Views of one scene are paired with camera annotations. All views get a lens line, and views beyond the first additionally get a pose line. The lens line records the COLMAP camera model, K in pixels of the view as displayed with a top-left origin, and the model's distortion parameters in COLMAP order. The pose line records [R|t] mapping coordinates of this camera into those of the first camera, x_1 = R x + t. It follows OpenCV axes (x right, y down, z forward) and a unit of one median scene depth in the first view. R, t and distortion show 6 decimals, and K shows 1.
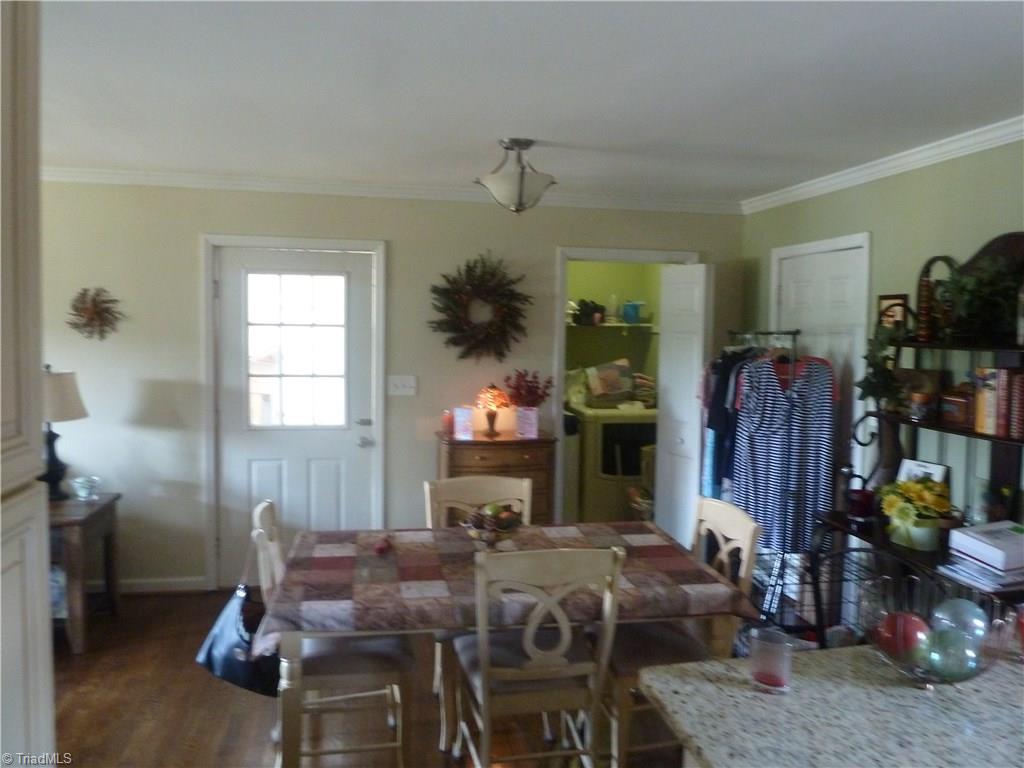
lens RADIAL K [[762.0, 0, 511.6], [0, 762.0, 383.8], [0, 0, 1]] dist [-0.001655, -0.000666]
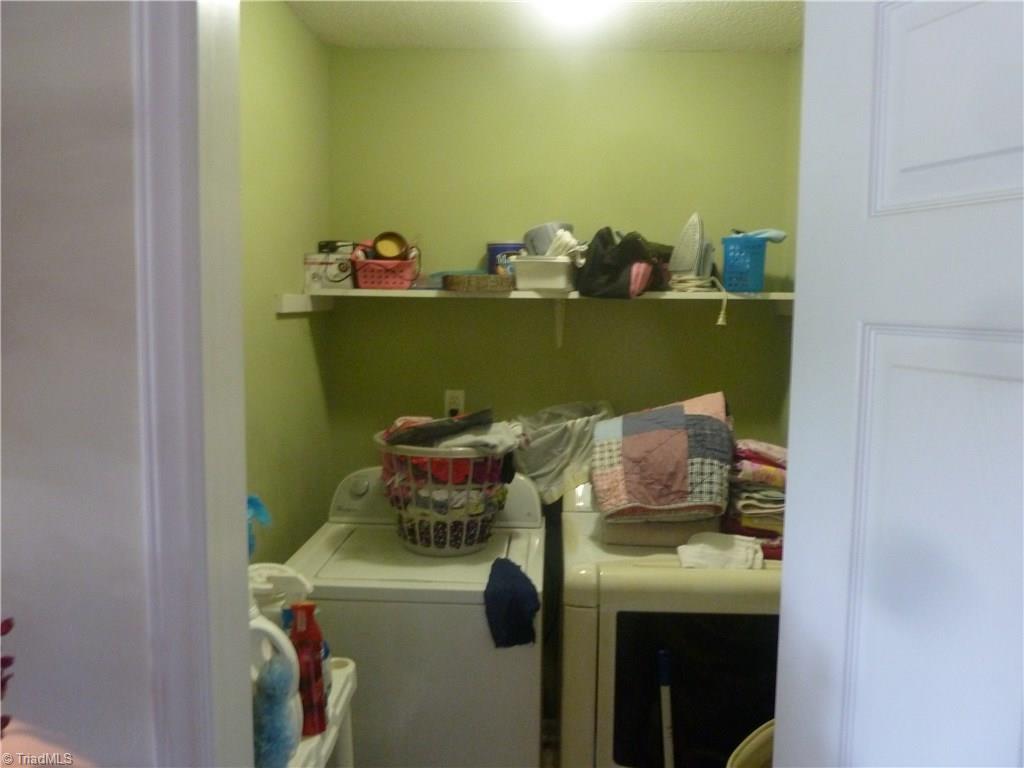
lens RADIAL K [[762.0, 0, 512.1], [0, 762.0, 379.3], [0, 0, 1]] dist [-0.001655, -0.000666]
pose [[0.979449, 0.021977, -0.200490, 0.128190], [-0.015351, 0.999285, 0.034545, -0.050332], [0.201106, -0.030757, 0.979086, 0.643202]]
